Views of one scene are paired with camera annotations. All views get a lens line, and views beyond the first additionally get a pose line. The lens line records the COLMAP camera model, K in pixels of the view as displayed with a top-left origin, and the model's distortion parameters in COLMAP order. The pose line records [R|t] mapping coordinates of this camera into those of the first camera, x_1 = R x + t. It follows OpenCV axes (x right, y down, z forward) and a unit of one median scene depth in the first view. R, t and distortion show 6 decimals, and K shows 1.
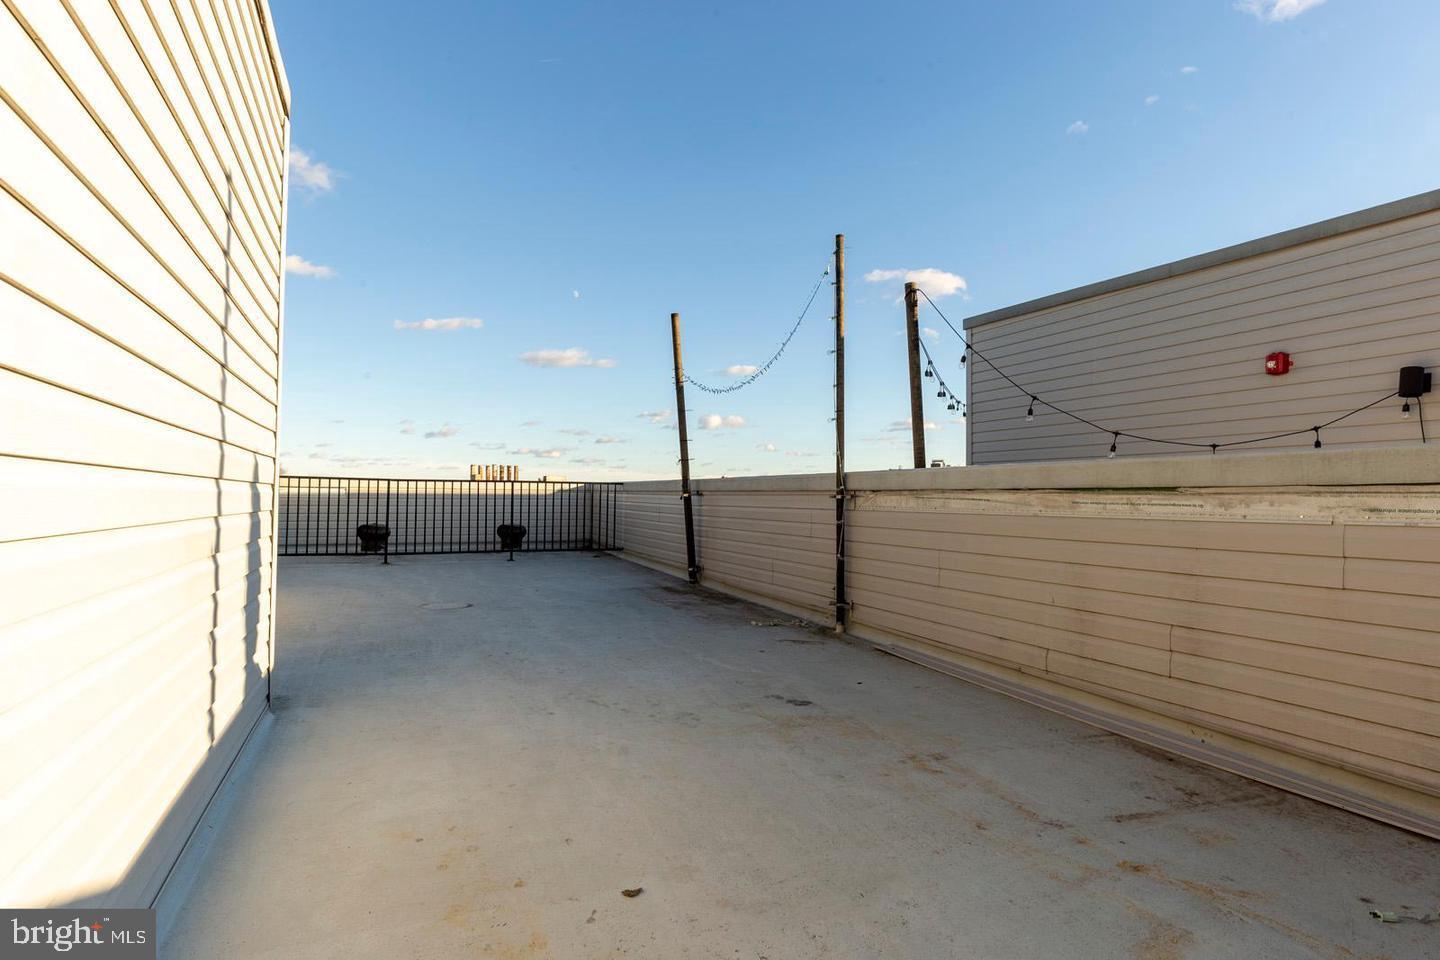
lens RADIAL K [[716.7, 0, 712.3], [0, 716.7, 479.6], [0, 0, 1]] dist [-0.000112, -0.002003]
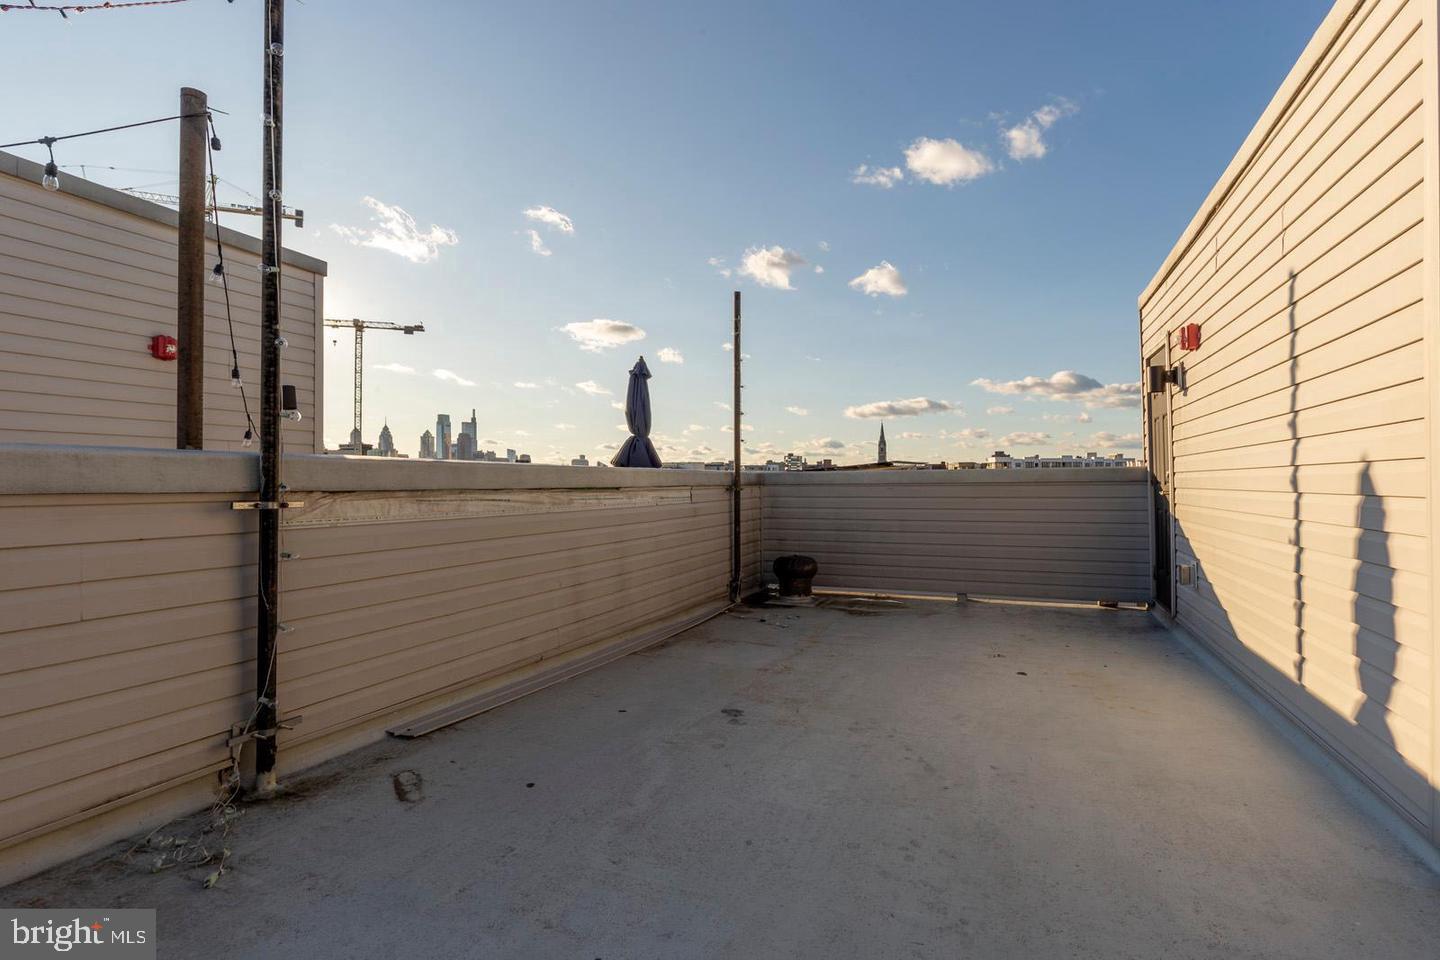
lens RADIAL K [[716.7, 0, 712.3], [0, 716.7, 479.6], [0, 0, 1]] dist [-0.000112, -0.002003]
pose [[-0.679666, -0.003159, 0.733515, -0.575505], [-0.021035, 0.999663, -0.015185, 0.011872], [-0.733220, -0.025750, -0.679503, 1.705427]]
